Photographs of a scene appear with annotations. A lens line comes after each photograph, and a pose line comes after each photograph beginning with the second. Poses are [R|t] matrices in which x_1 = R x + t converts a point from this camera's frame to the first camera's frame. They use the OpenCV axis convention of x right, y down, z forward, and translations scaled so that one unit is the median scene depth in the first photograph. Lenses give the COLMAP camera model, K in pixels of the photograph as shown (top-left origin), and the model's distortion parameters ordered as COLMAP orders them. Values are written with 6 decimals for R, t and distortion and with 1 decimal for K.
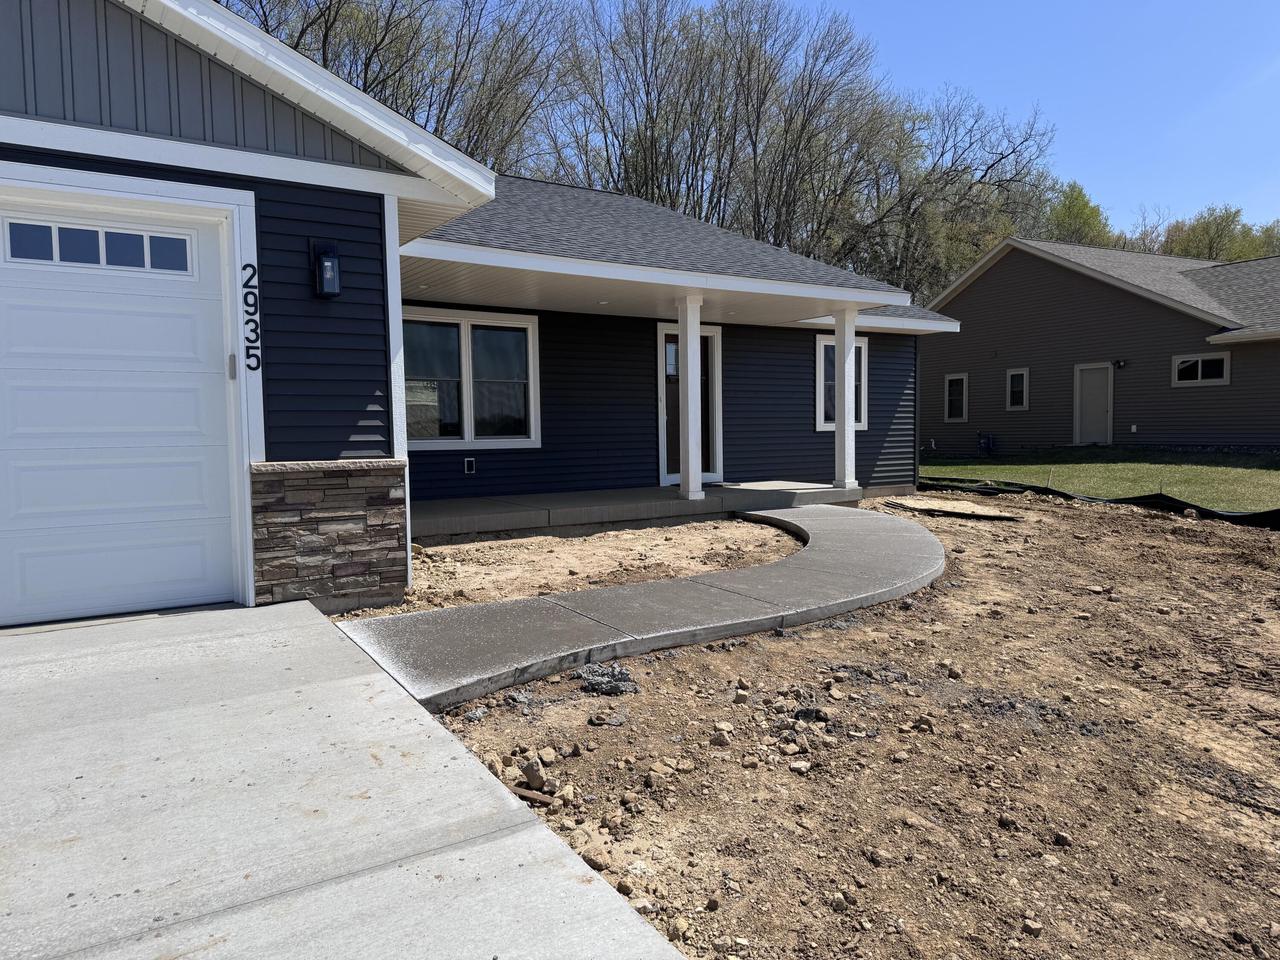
lens RADIAL K [[896.6, 0, 643.3], [0, 896.6, 481.7], [0, 0, 1]] dist [0.064571, -0.085429]
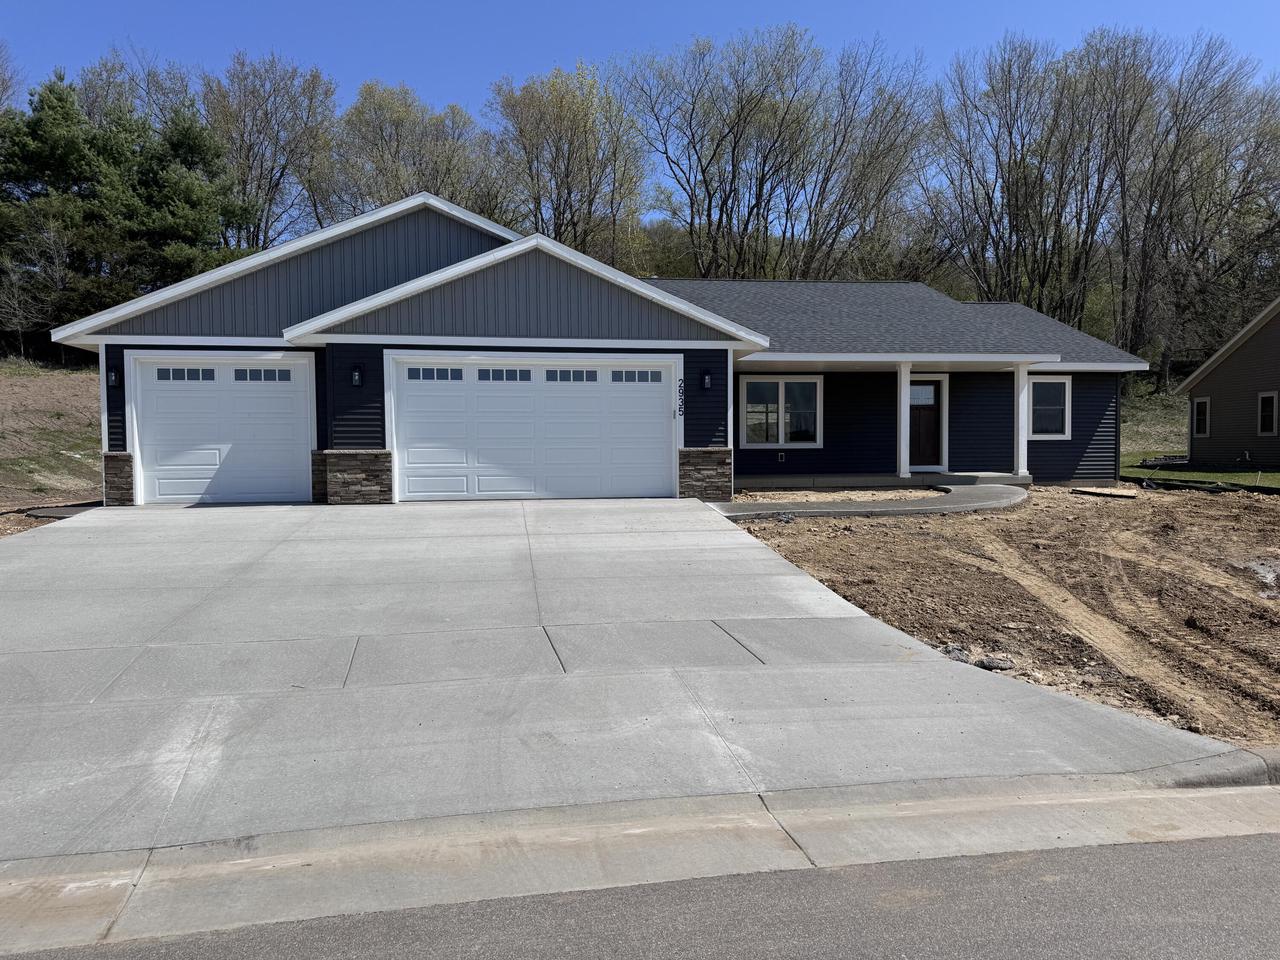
lens RADIAL K [[896.6, 0, 643.3], [0, 896.6, 481.7], [0, 0, 1]] dist [0.064571, -0.085429]
pose [[0.904934, 0.025327, -0.424798, 0.331946], [-0.031199, 0.999490, -0.006871, 0.053788], [0.424408, 0.019471, 0.905262, -0.798103]]
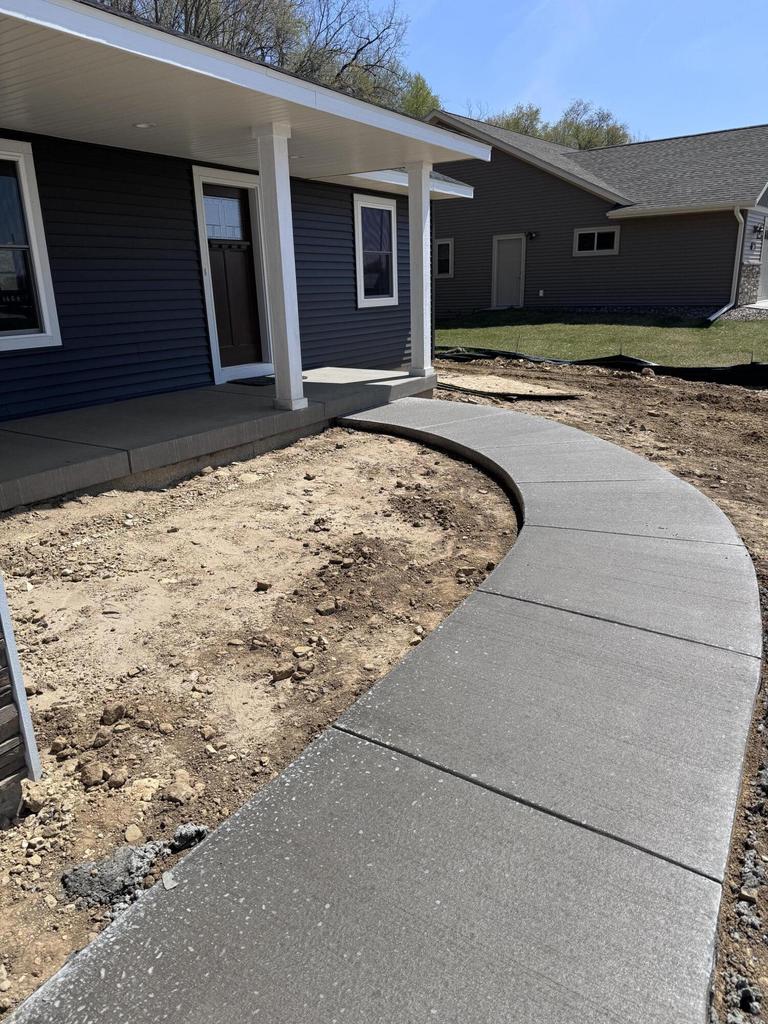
lens RADIAL K [[712.1, 0, 384.0], [0, 712.1, 512.0], [0, 0, 1]] dist [0.065778, -0.086114]
pose [[0.913018, -0.132417, 0.385828, -0.119841], [0.035834, 0.968225, 0.247500, -0.042364], [-0.406341, -0.212147, 0.888752, 0.361196]]
